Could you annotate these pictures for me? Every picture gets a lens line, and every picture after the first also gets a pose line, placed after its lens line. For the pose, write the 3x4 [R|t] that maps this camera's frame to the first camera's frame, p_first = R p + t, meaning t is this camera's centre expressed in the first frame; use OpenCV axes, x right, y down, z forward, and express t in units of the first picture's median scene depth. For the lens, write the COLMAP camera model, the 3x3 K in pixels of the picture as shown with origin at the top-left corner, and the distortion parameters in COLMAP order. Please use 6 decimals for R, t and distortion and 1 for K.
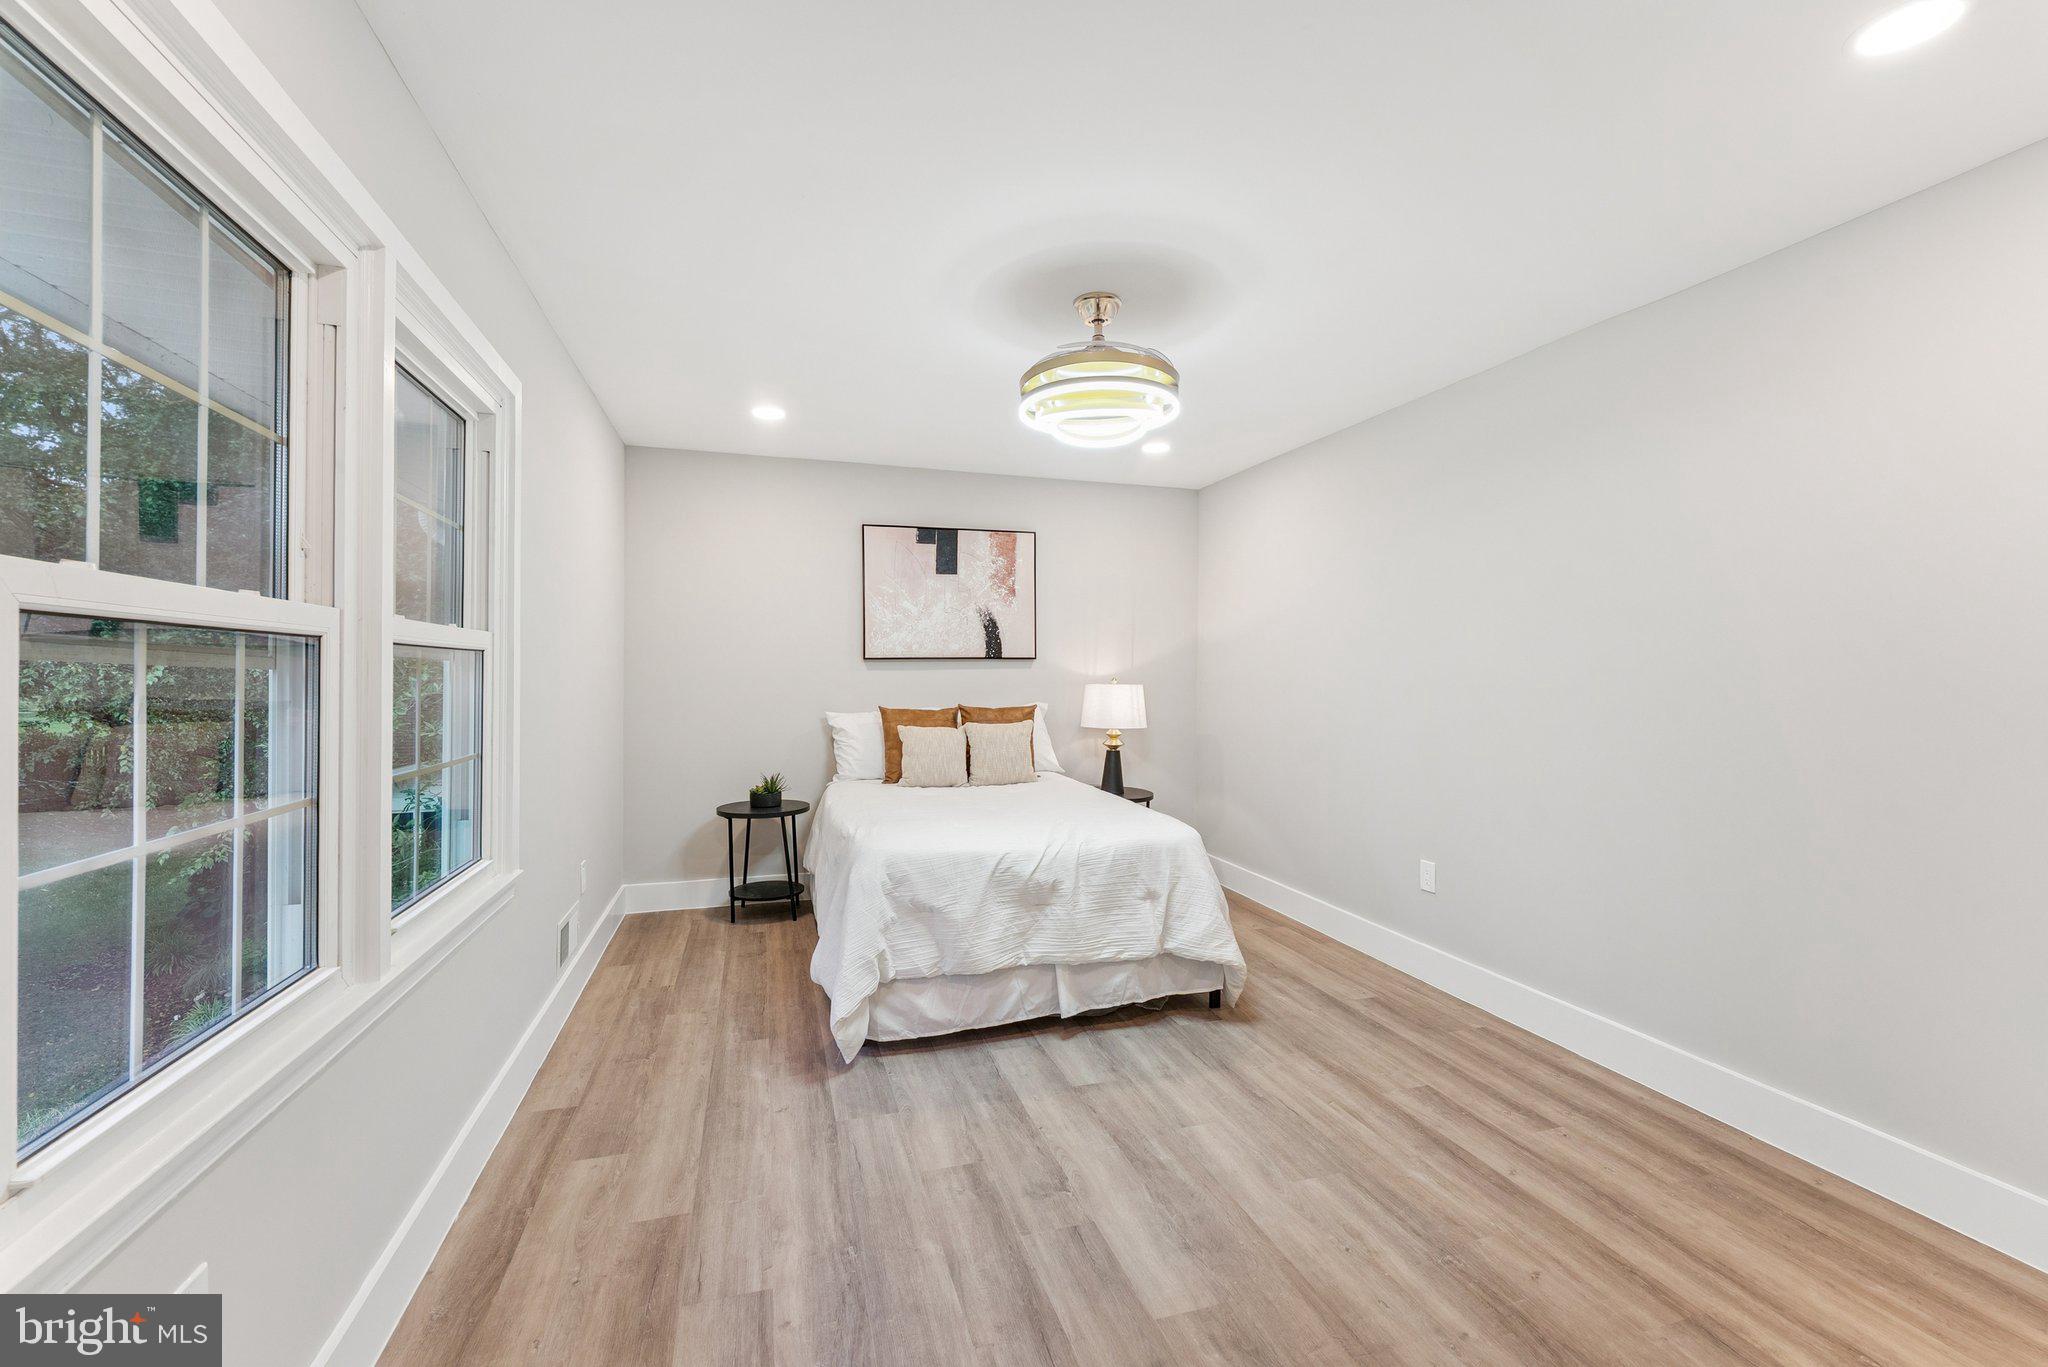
lens RADIAL K [[825.4, 0, 1033.8], [0, 825.4, 671.5], [0, 0, 1]] dist [0.000023, 0.000043]
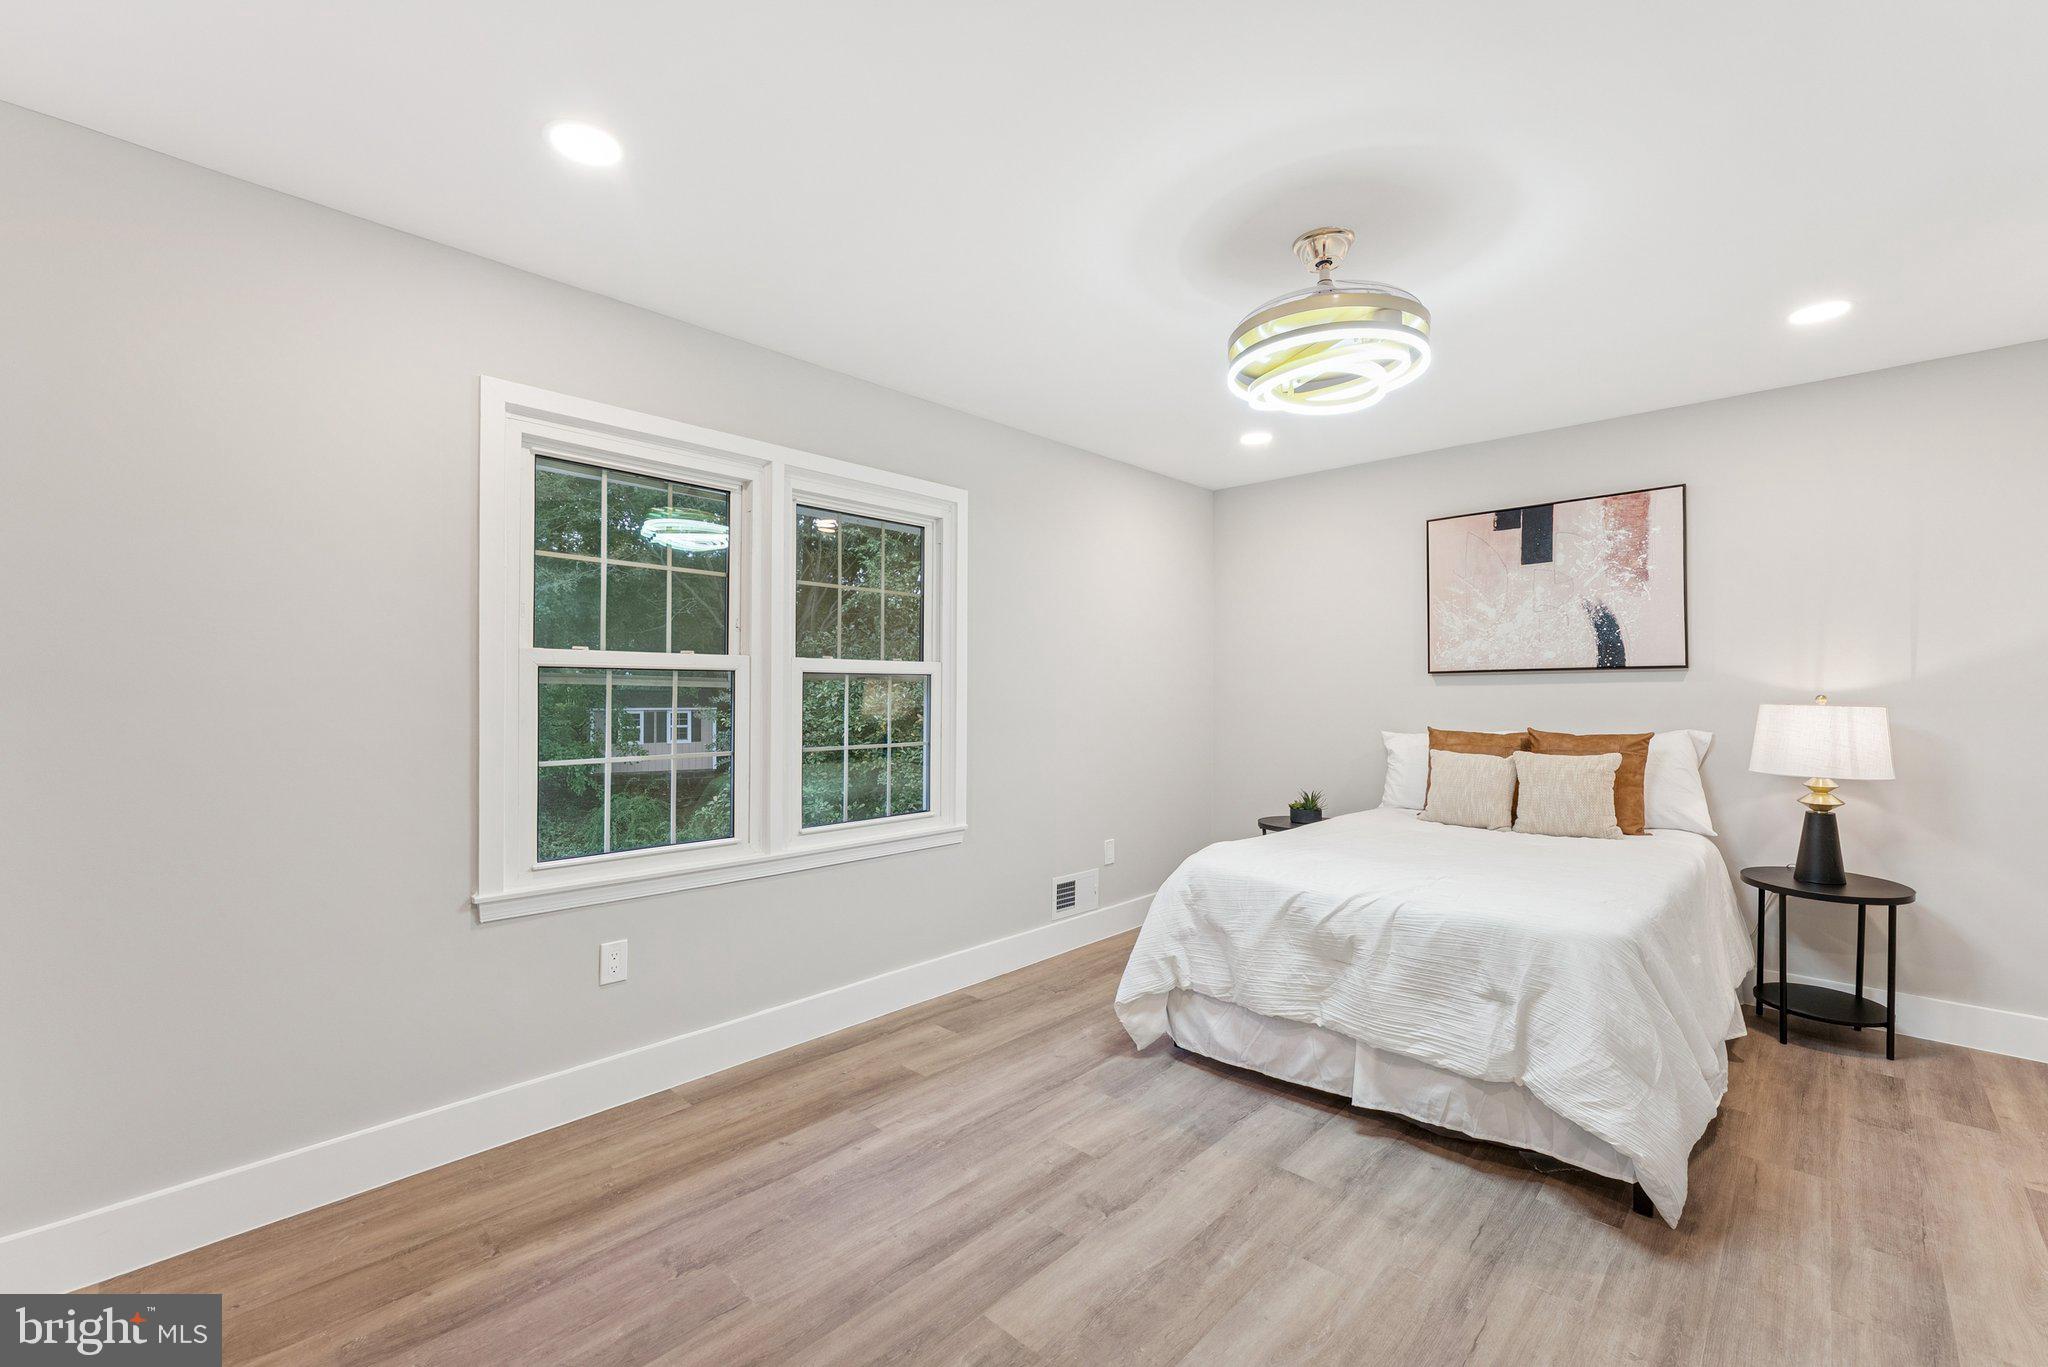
lens RADIAL K [[863.4, 0, 1036.0], [0, 863.4, 682.6], [0, 0, 1]] dist [0.000196, -0.000230]
pose [[0.490029, -0.012485, -0.871617, 0.610823], [0.004301, 0.999920, -0.011905, 0.006298], [0.871695, 0.002085, 0.490044, 0.287406]]
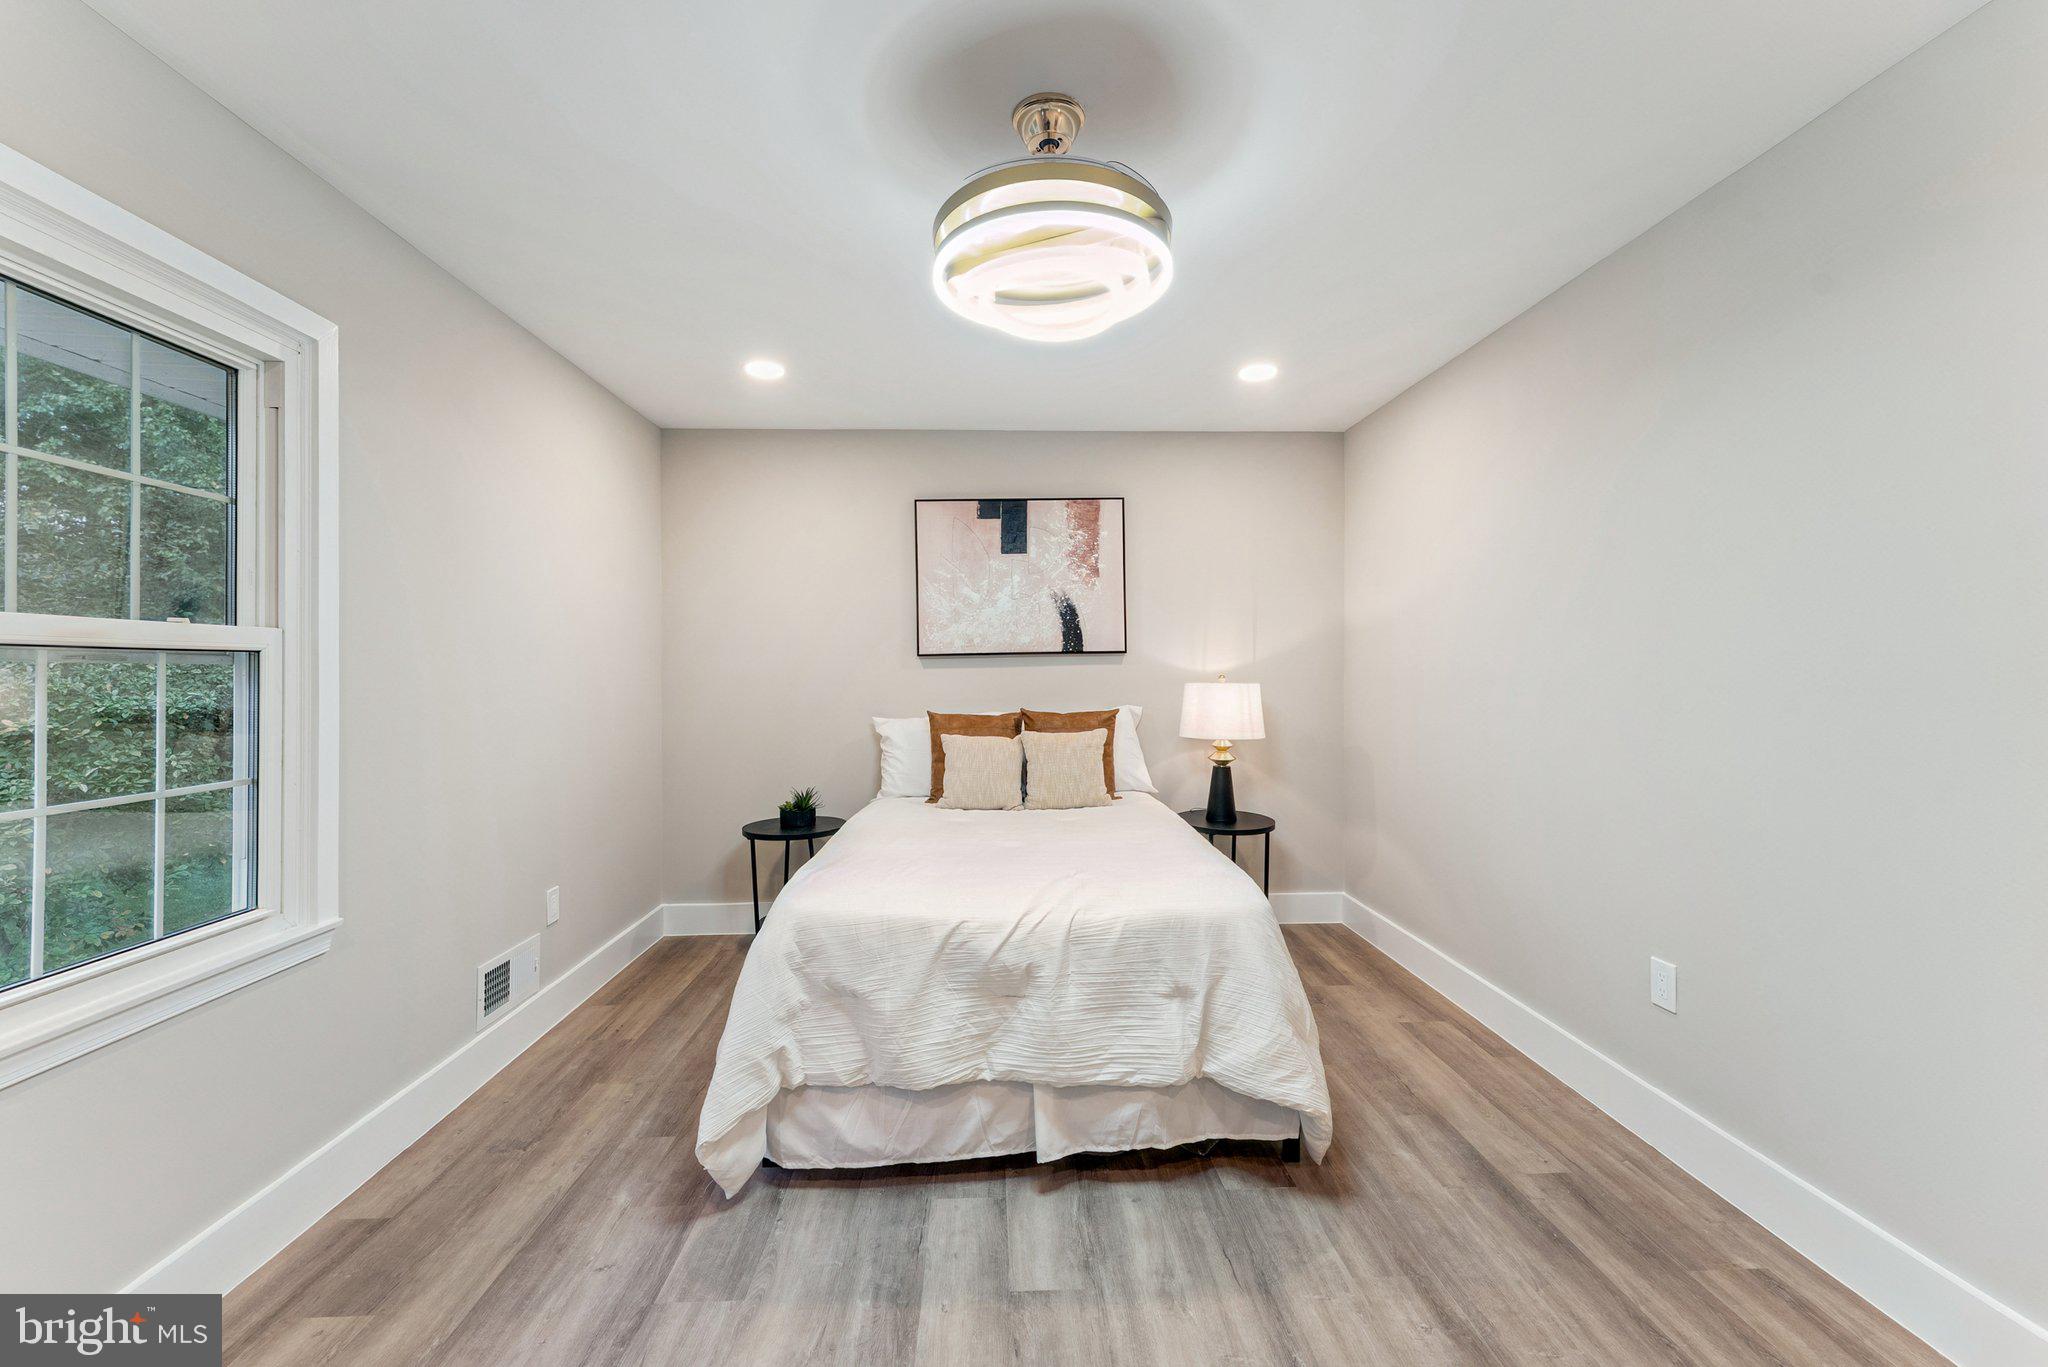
lens RADIAL K [[826.4, 0, 1029.8], [0, 826.4, 668.0], [0, 0, 1]] dist [-0.000654, 0.000160]
pose [[0.965628, -0.011715, -0.259665, 0.205773], [0.011444, 0.999931, -0.002555, 0.001692], [0.259677, -0.000504, 0.965695, 0.307620]]
